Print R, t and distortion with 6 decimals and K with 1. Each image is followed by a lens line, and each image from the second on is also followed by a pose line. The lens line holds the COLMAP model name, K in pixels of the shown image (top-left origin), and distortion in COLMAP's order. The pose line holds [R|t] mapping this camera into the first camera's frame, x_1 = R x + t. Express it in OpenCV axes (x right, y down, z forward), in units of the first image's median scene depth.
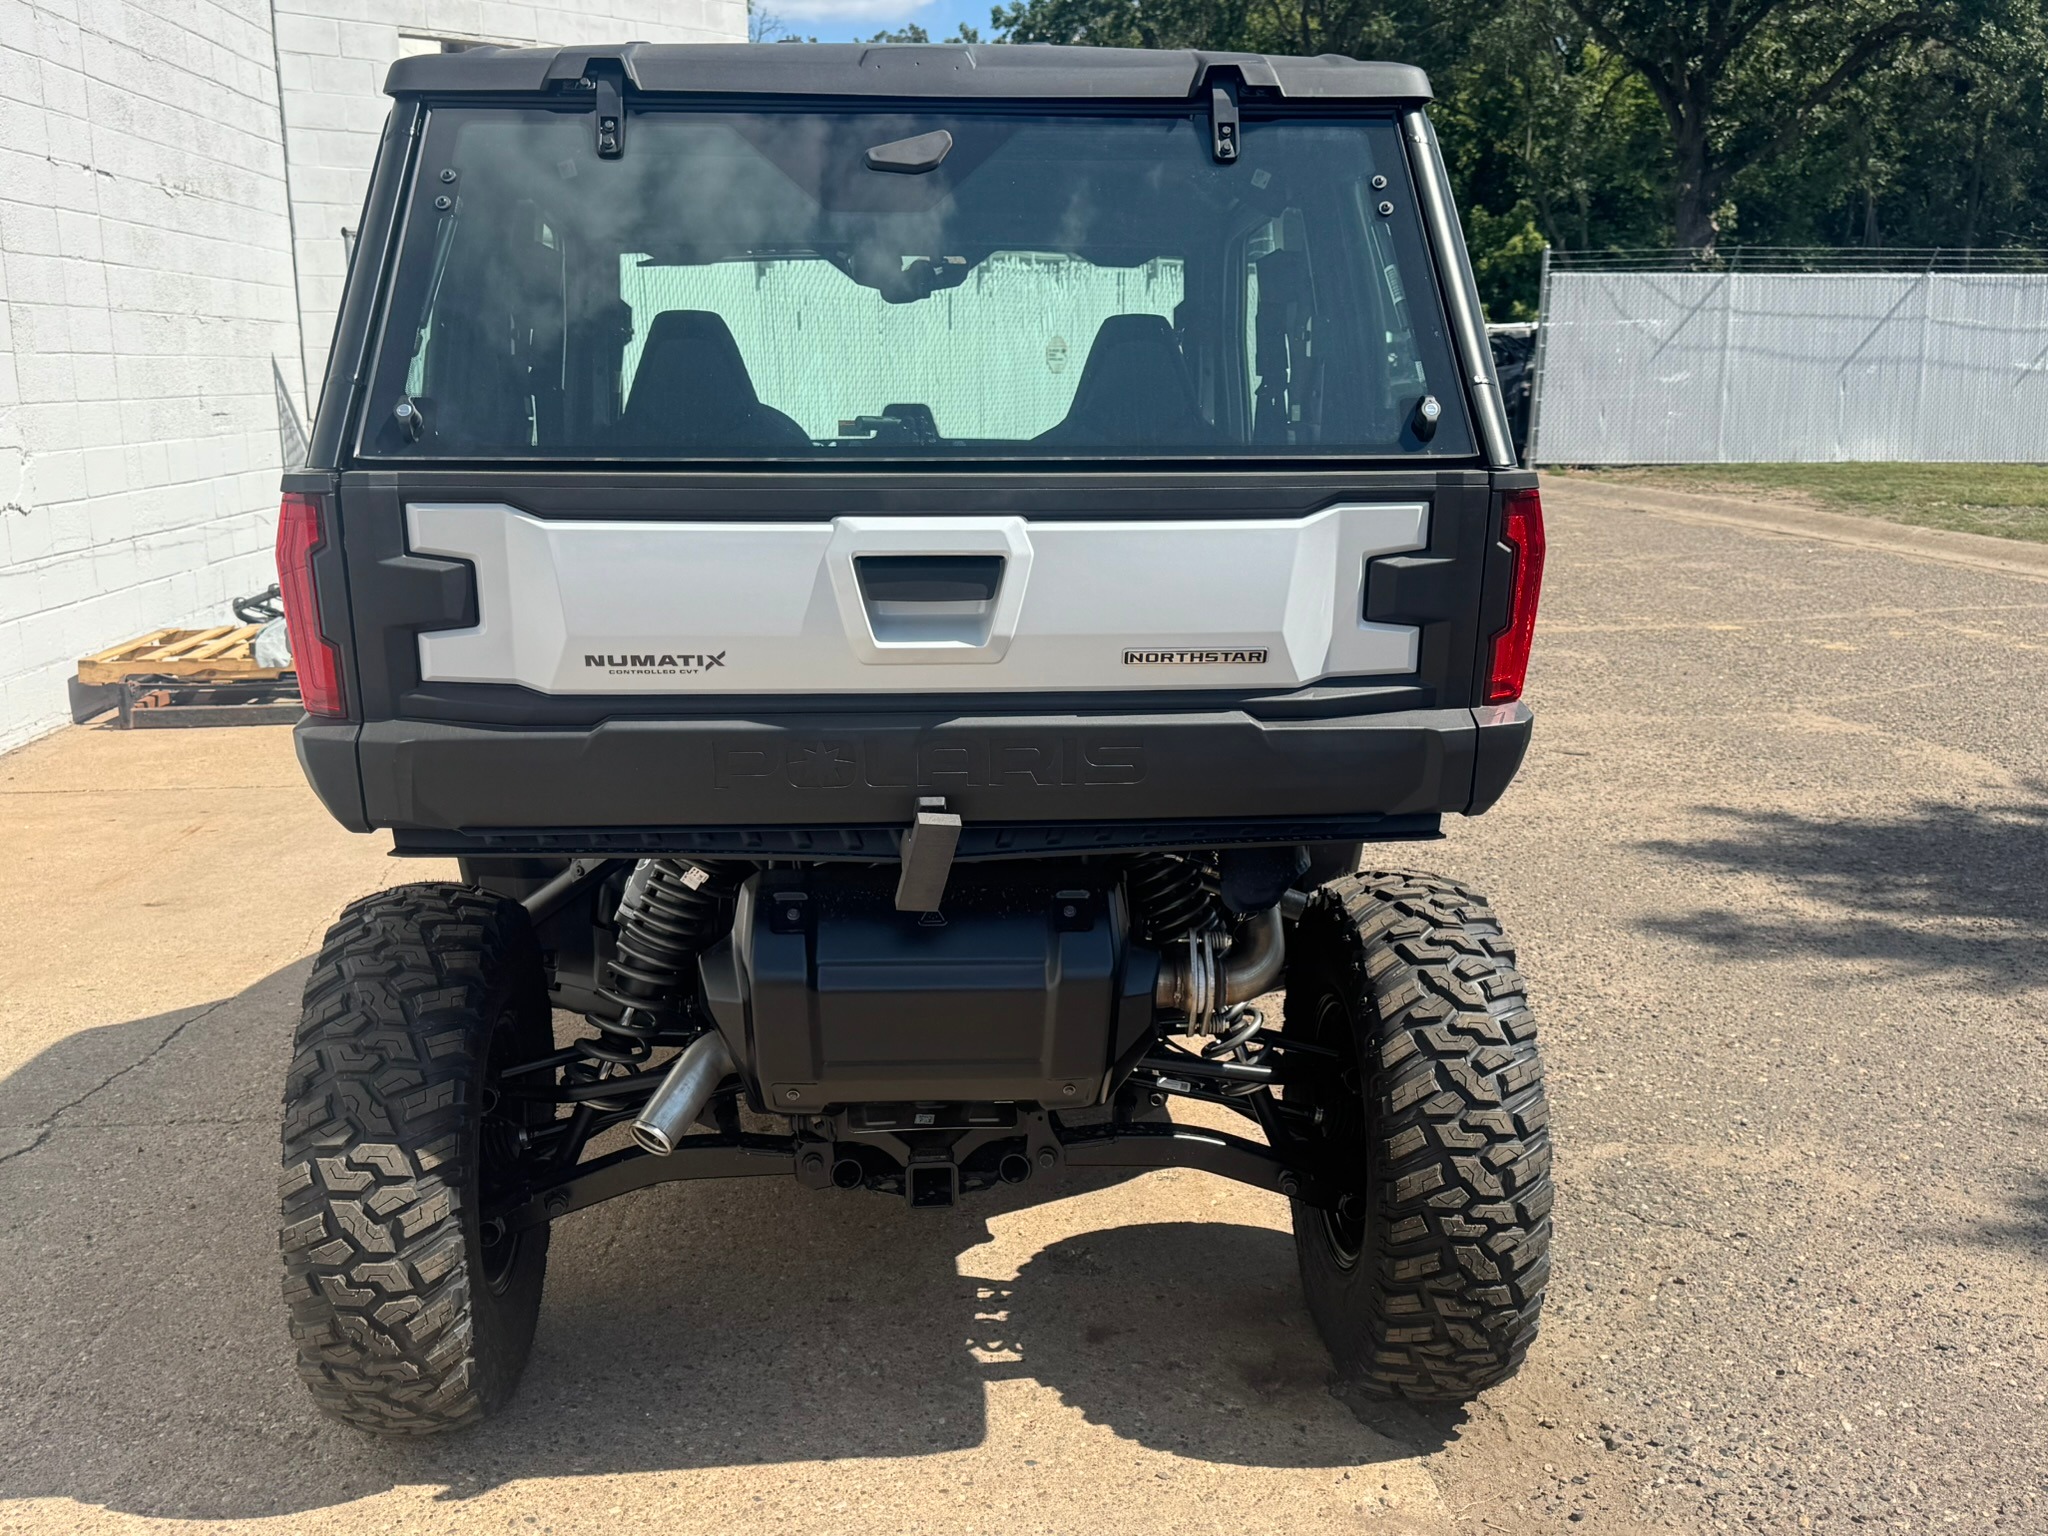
lens RADIAL K [[1982.7, 0, 1024.0], [0, 1982.7, 768.0], [0, 0, 1]] dist [0.122660, -0.193833]
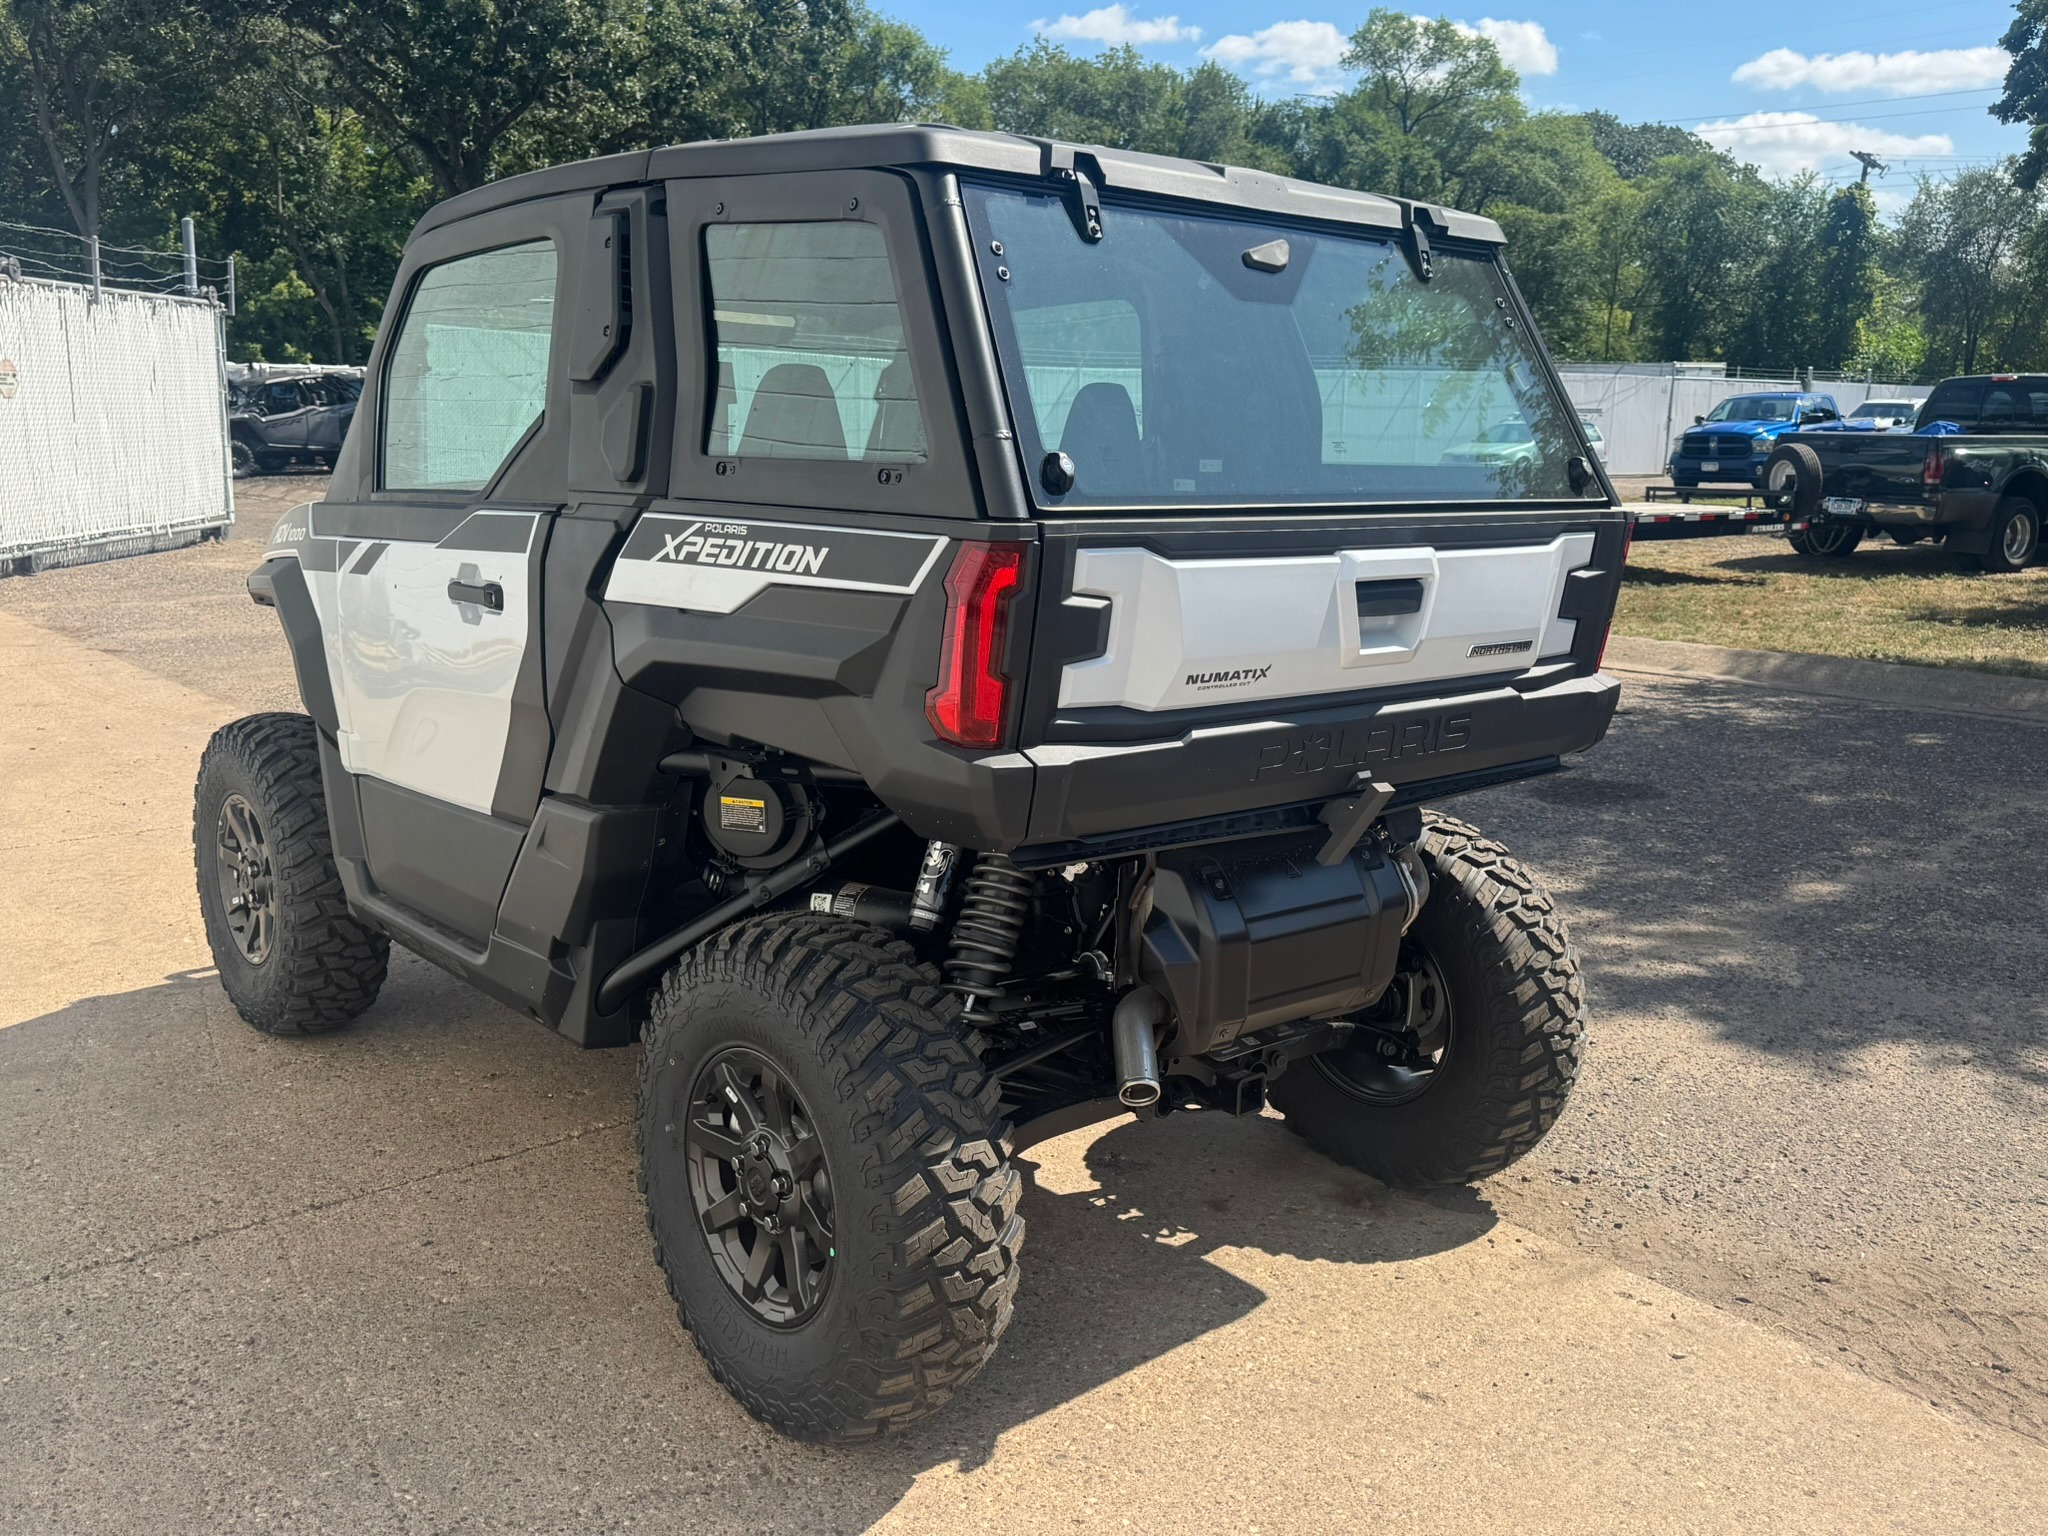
lens RADIAL K [[1778.5, 0, 1024.0], [0, 1778.5, 768.0], [0, 0, 1]] dist [0.087178, -0.122529]
pose [[0.799861, -0.092948, 0.592945, -0.887590], [0.093225, 0.995186, 0.030246, -0.041517], [-0.592902, 0.031085, 0.804675, 0.213891]]
